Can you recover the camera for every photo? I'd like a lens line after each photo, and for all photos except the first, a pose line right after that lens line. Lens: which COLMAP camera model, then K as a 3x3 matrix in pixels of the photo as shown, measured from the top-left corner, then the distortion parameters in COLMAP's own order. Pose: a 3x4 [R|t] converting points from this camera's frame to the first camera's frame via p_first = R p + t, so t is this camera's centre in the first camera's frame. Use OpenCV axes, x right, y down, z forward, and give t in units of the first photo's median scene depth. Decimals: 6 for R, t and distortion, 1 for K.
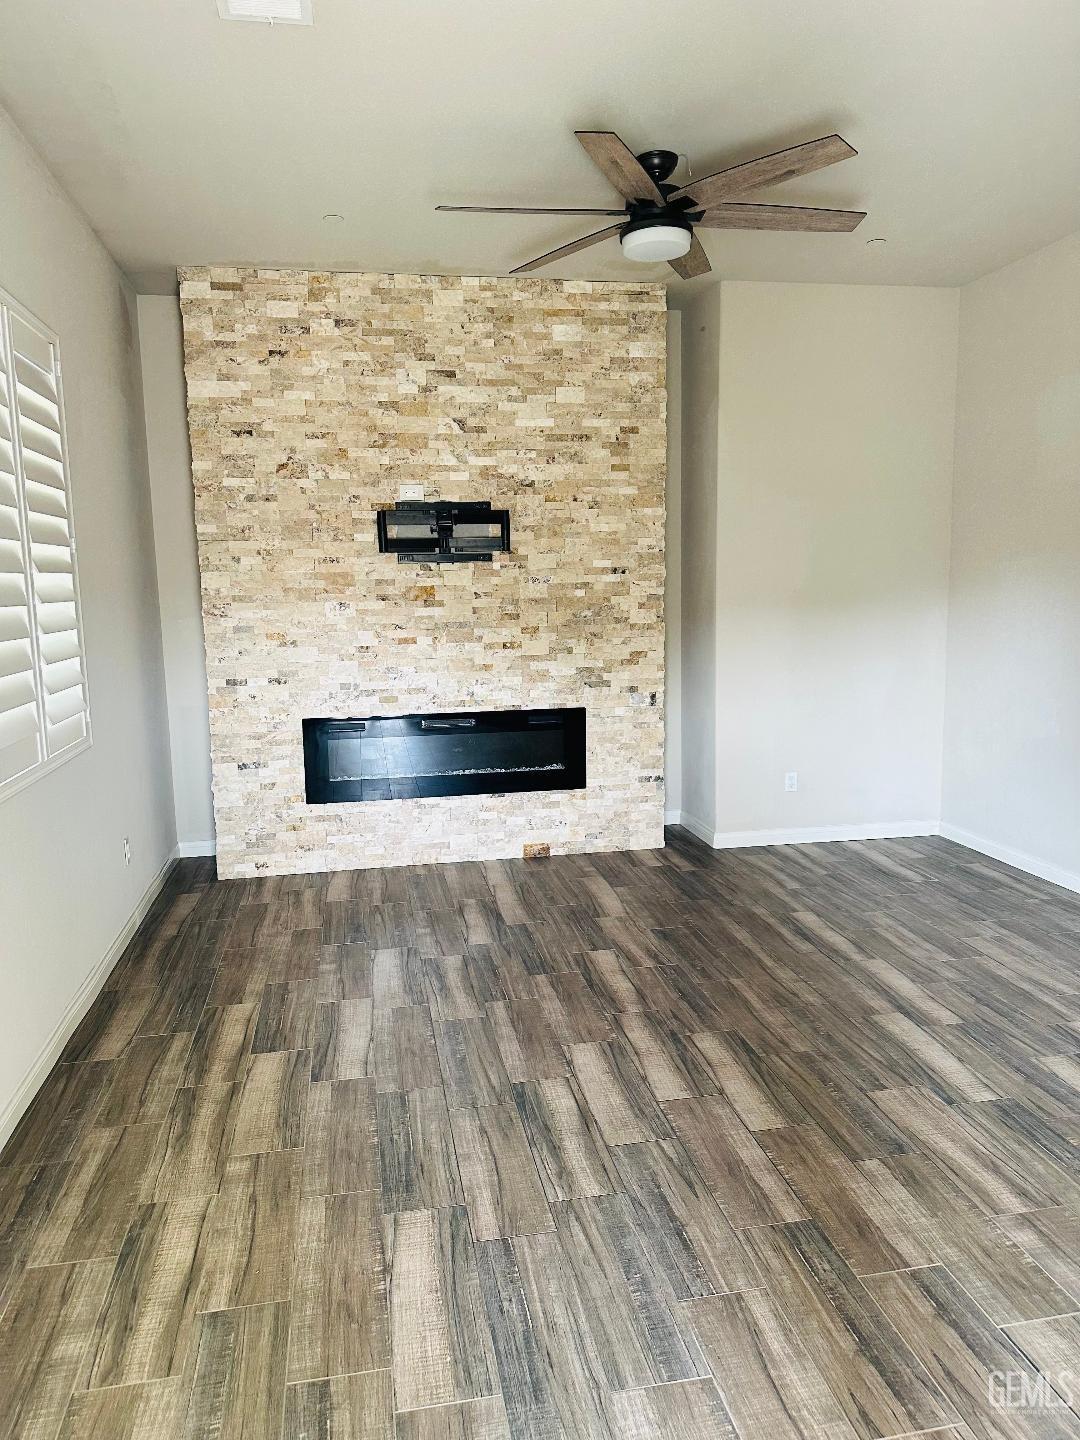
lens RADIAL K [[1007.3, 0, 542.0], [0, 1007.3, 741.1], [0, 0, 1]] dist [0.177045, -0.354448]
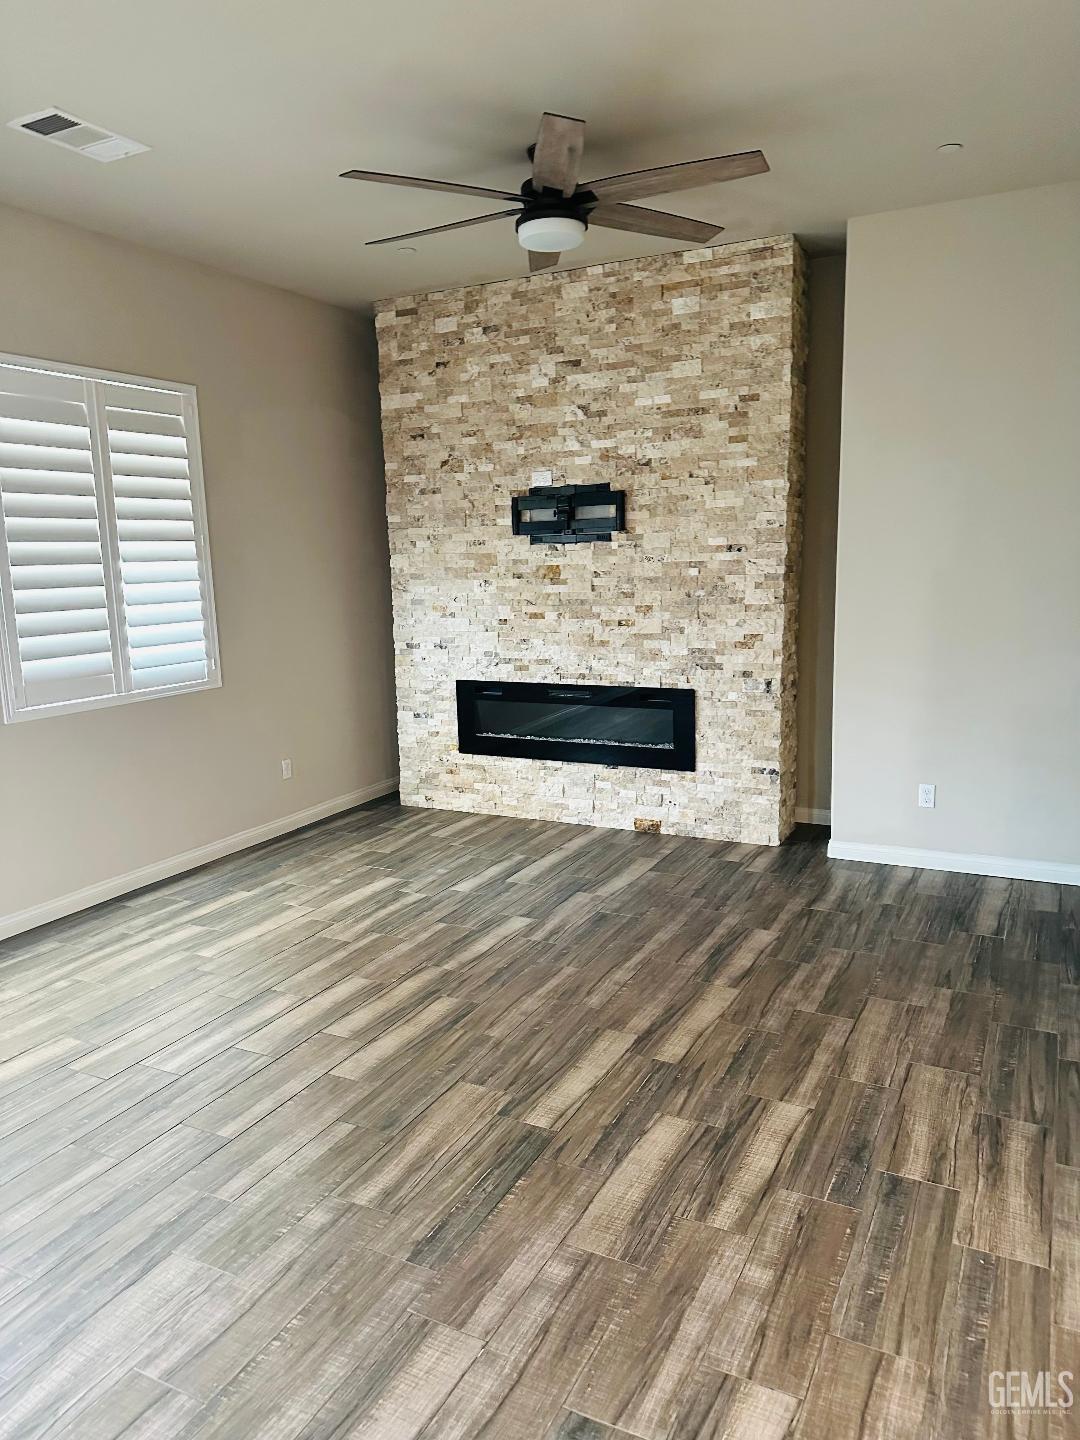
lens RADIAL K [[1007.3, 0, 542.0], [0, 1007.3, 741.1], [0, 0, 1]] dist [0.177045, -0.354448]
pose [[0.789634, 0.111158, -0.603426, 0.557559], [-0.084111, 0.993779, 0.072998, -0.045447], [0.607786, -0.006887, 0.794071, 0.137686]]
